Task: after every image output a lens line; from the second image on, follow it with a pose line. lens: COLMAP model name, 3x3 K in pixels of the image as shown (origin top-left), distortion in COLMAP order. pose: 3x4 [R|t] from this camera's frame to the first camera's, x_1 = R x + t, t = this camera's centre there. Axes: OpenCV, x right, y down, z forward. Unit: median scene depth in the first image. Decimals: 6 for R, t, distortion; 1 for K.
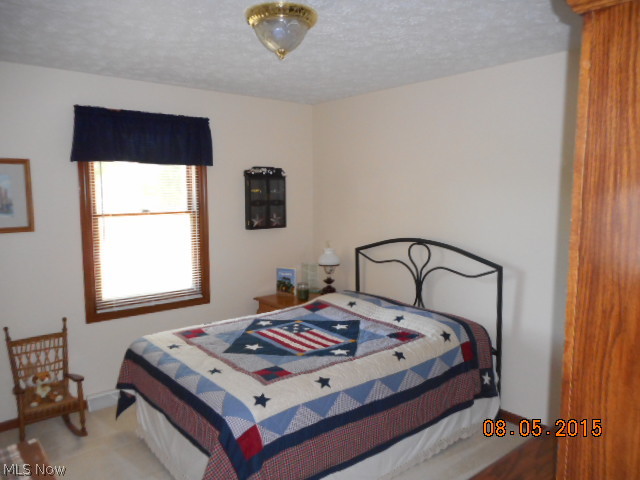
lens RADIAL K [[481.3, 0, 320.0], [0, 481.3, 240.0], [0, 0, 1]] dist [0.000328, -0.000422]
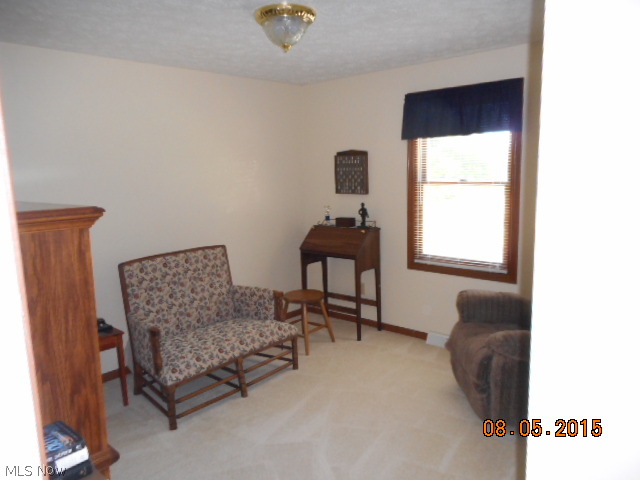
lens RADIAL K [[481.3, 0, 320.0], [0, 481.3, 240.0], [0, 0, 1]] dist [0.000328, -0.000422]
pose [[0.182402, 0.144623, -0.972529, 0.667846], [-0.072544, 0.988407, 0.133379, -0.050781], [0.980544, 0.046223, 0.190779, 0.511957]]
